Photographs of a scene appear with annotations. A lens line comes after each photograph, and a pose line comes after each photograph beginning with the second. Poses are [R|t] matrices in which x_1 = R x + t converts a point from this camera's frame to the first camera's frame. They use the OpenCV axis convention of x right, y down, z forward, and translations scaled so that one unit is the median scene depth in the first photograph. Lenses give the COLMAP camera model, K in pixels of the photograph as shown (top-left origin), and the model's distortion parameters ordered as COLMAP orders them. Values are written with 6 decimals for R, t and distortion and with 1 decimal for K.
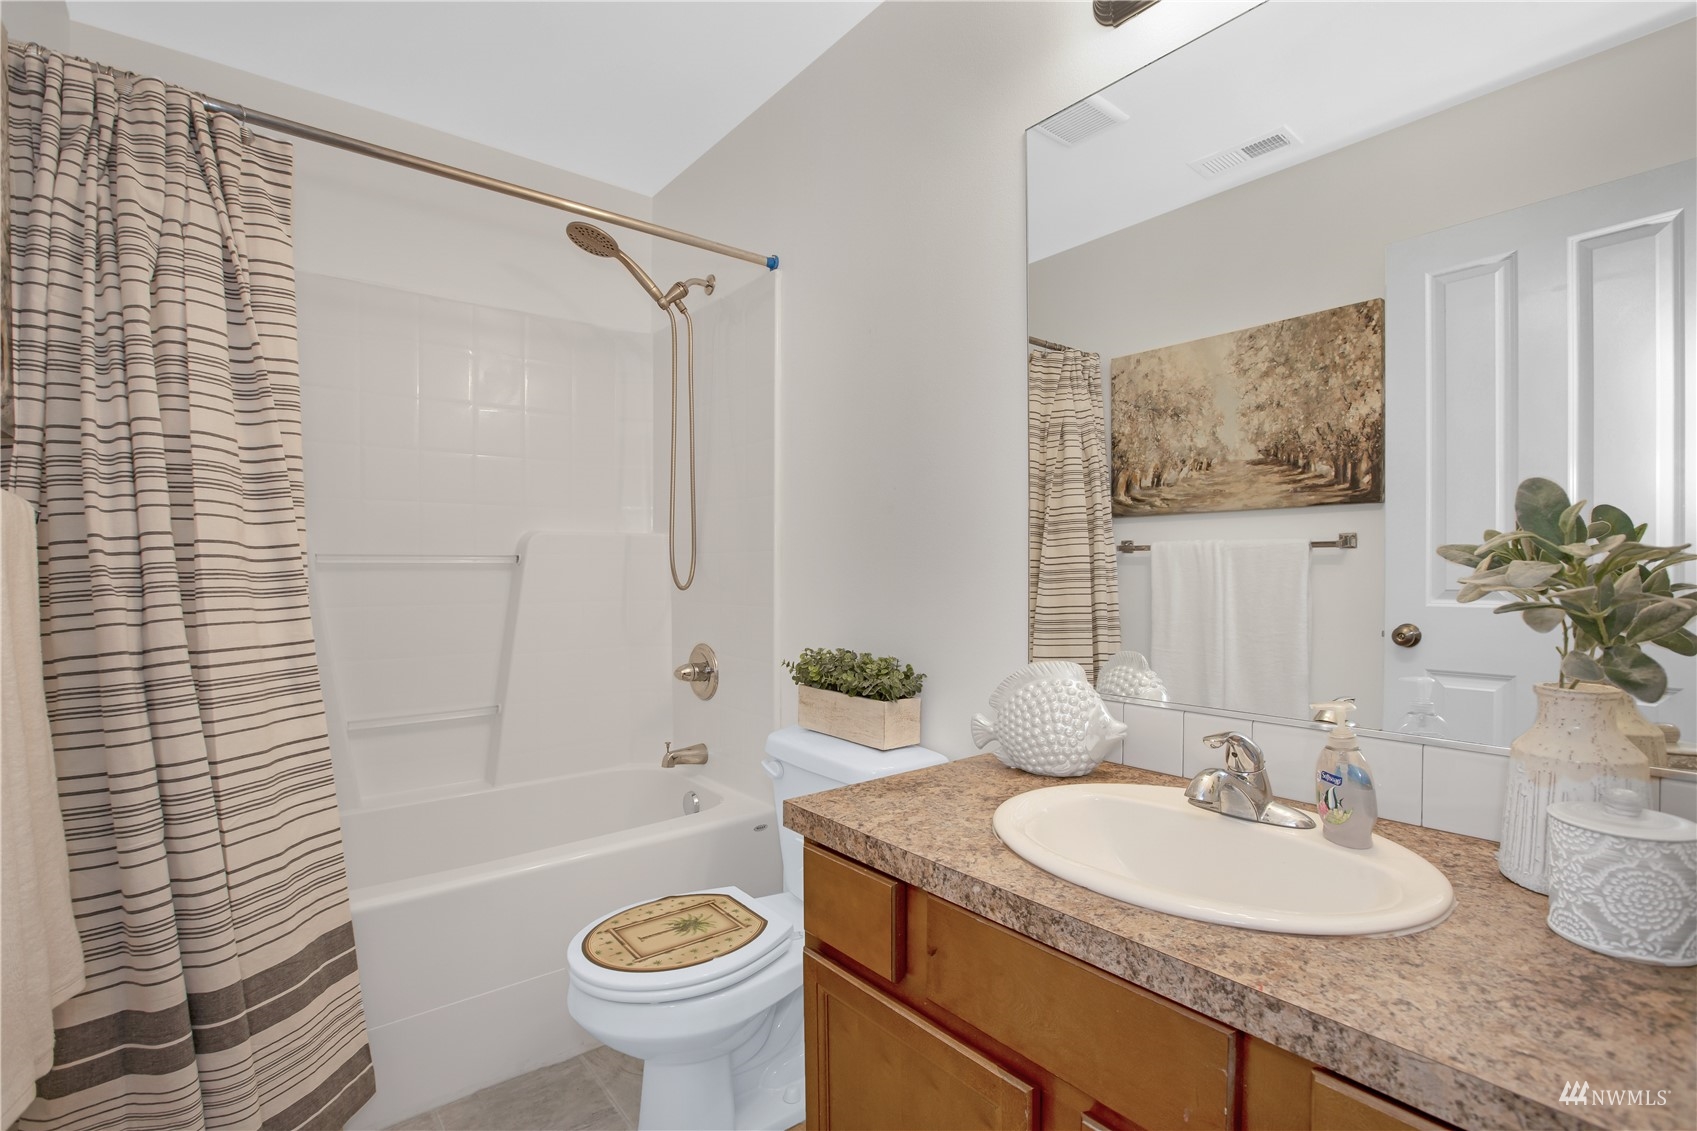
lens RADIAL K [[761.8, 0, 851.6], [0, 761.8, 583.6], [0, 0, 1]] dist [-0.001225, -0.006745]
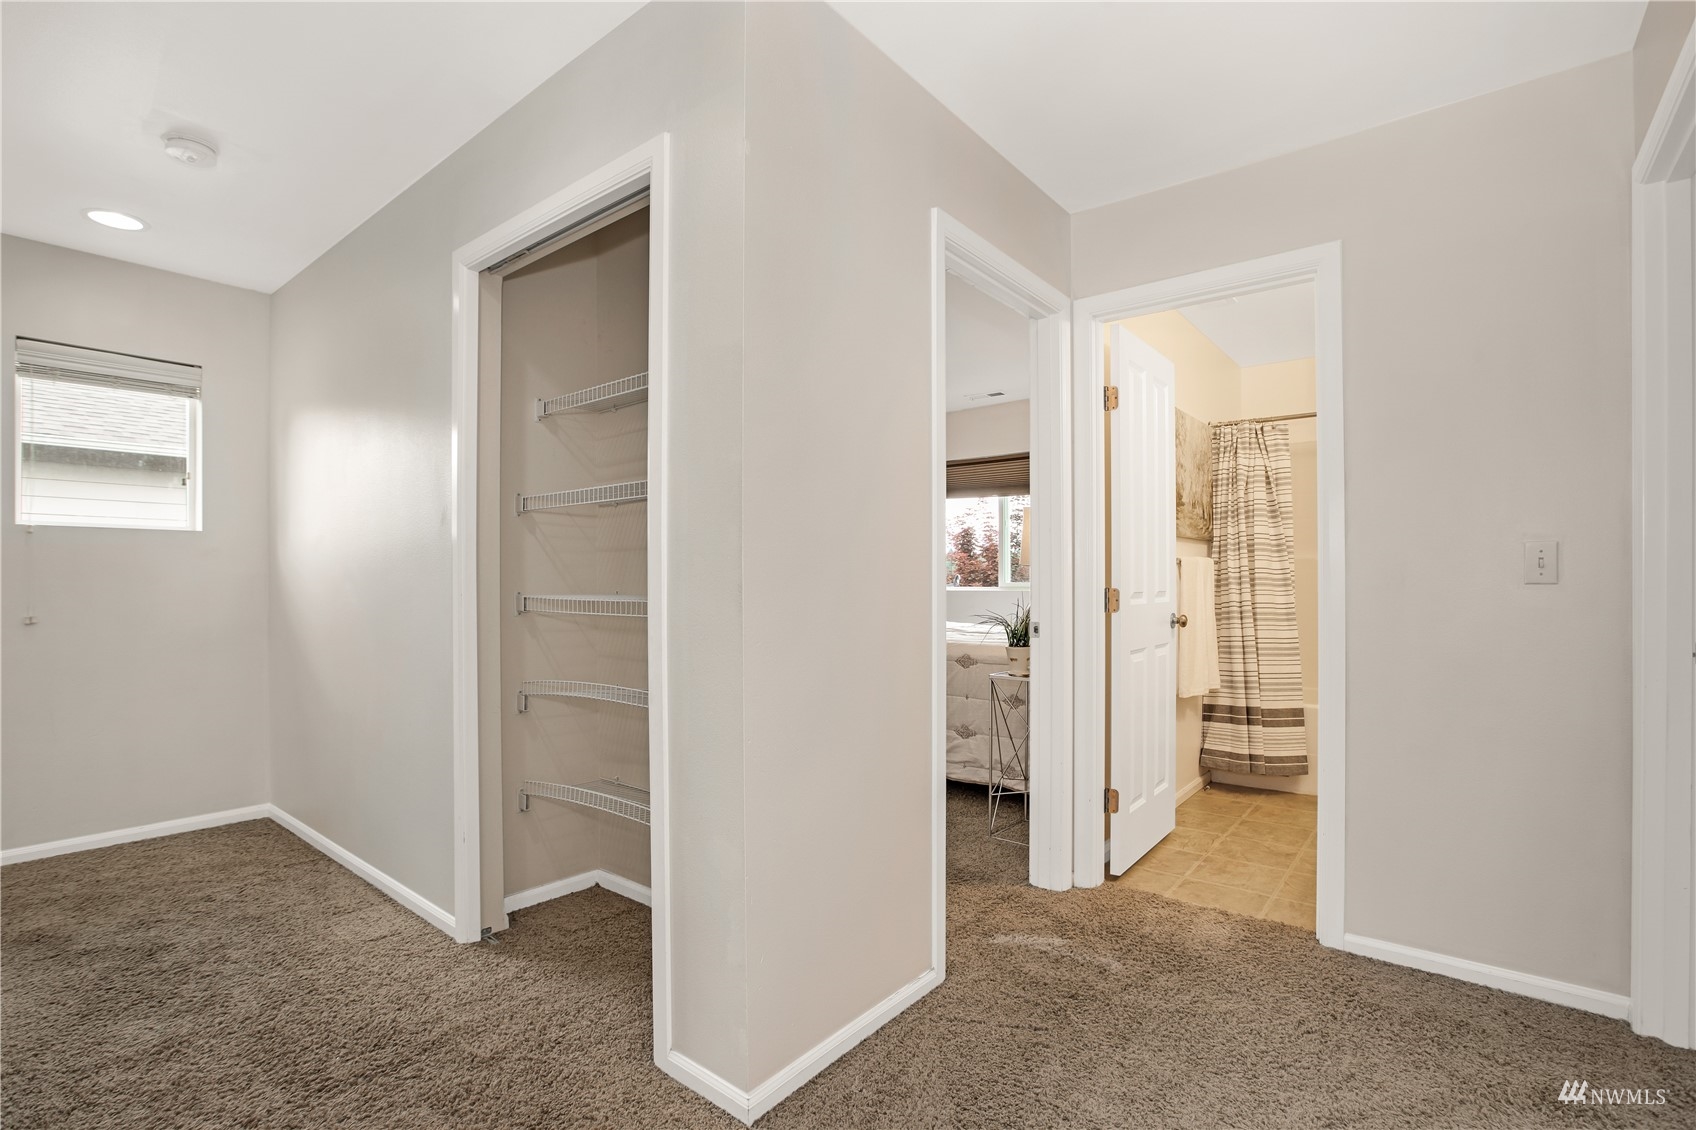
lens RADIAL K [[776.1, 0, 846.2], [0, 776.1, 568.7], [0, 0, 1]] dist [-0.046169, 0.014560]
pose [[0.185625, -0.005310, -0.982606, 1.975287], [-0.014980, 0.999854, -0.008233, -0.002119], [0.982506, 0.016247, 0.185519, -1.276247]]
